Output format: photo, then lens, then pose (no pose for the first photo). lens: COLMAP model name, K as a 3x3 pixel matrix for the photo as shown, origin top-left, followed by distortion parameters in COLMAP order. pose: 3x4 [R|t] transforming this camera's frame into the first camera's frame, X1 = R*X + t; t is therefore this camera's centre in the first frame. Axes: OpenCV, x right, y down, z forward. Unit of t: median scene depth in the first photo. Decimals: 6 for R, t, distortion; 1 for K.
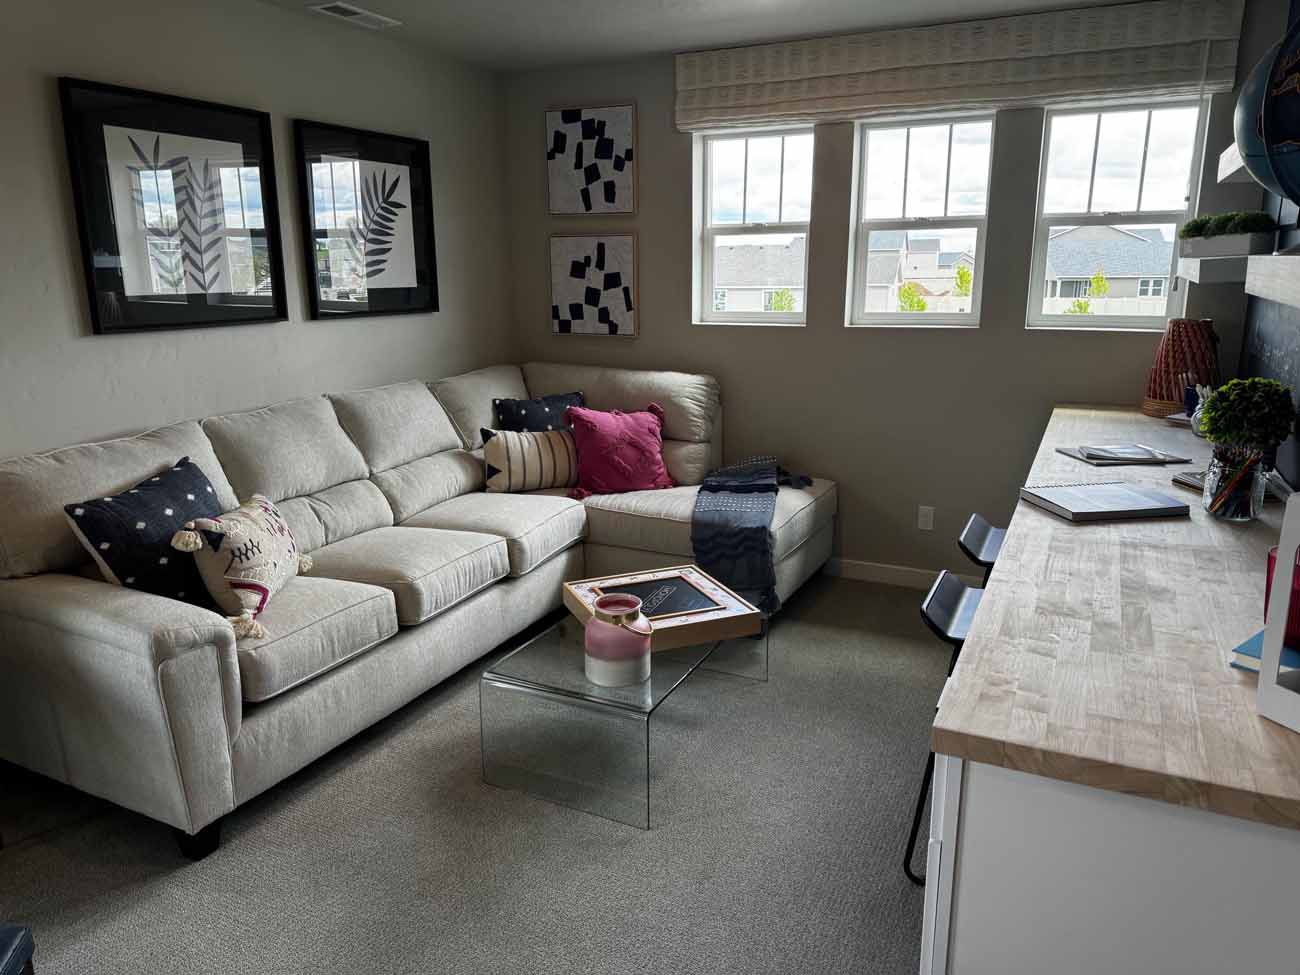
lens RADIAL K [[909.1, 0, 650.0], [0, 909.1, 487.5], [0, 0, 1]] dist [0.108771, -0.159769]
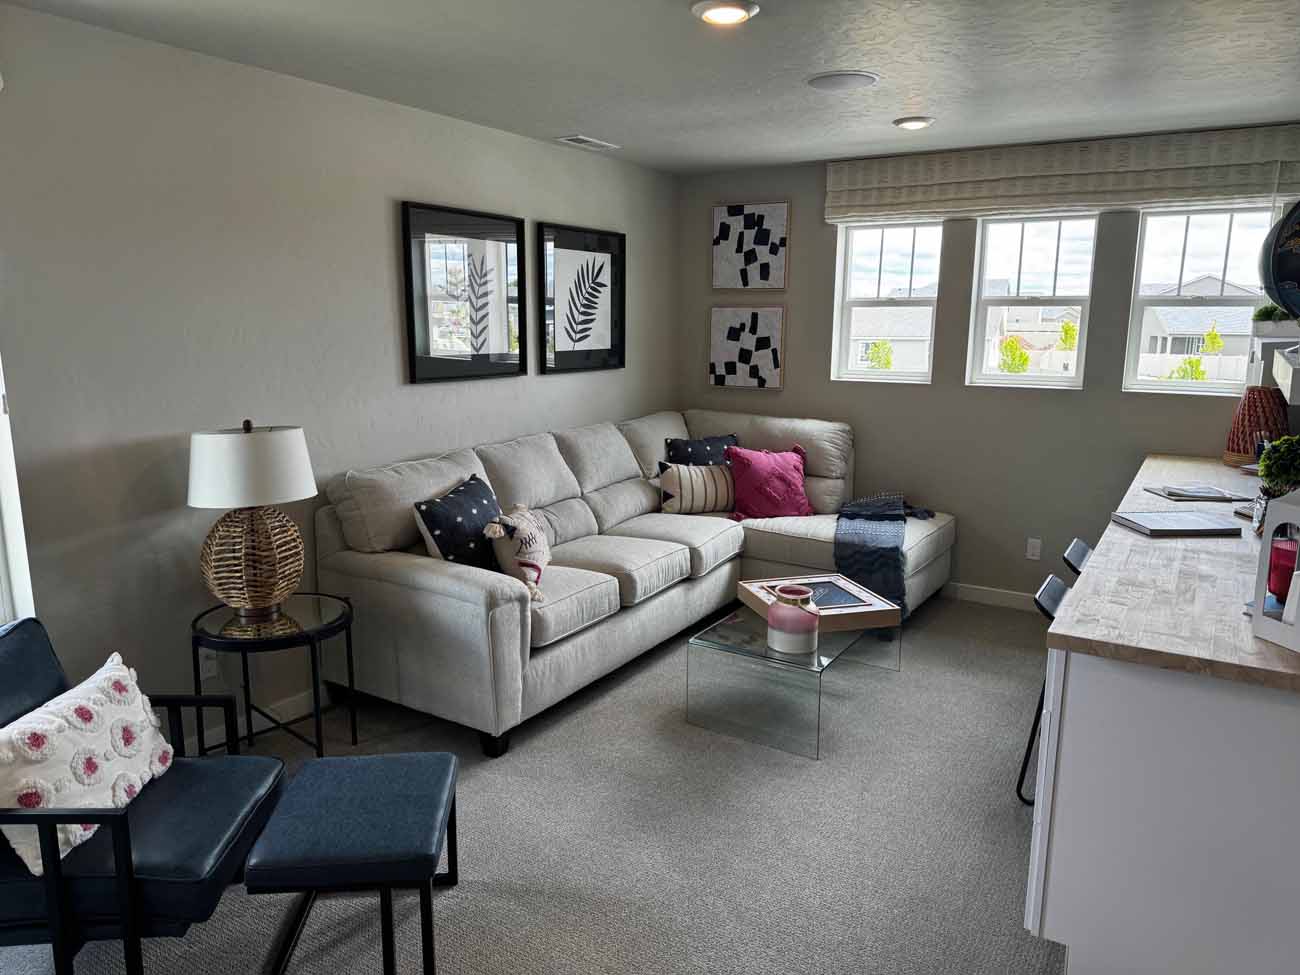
lens RADIAL K [[909.1, 0, 650.0], [0, 909.1, 487.5], [0, 0, 1]] dist [0.108771, -0.159769]
pose [[0.994943, 0.031206, -0.095469, -0.091019], [-0.035982, 0.998164, -0.048721, 0.035752], [0.093773, 0.051910, 0.994239, -0.262951]]
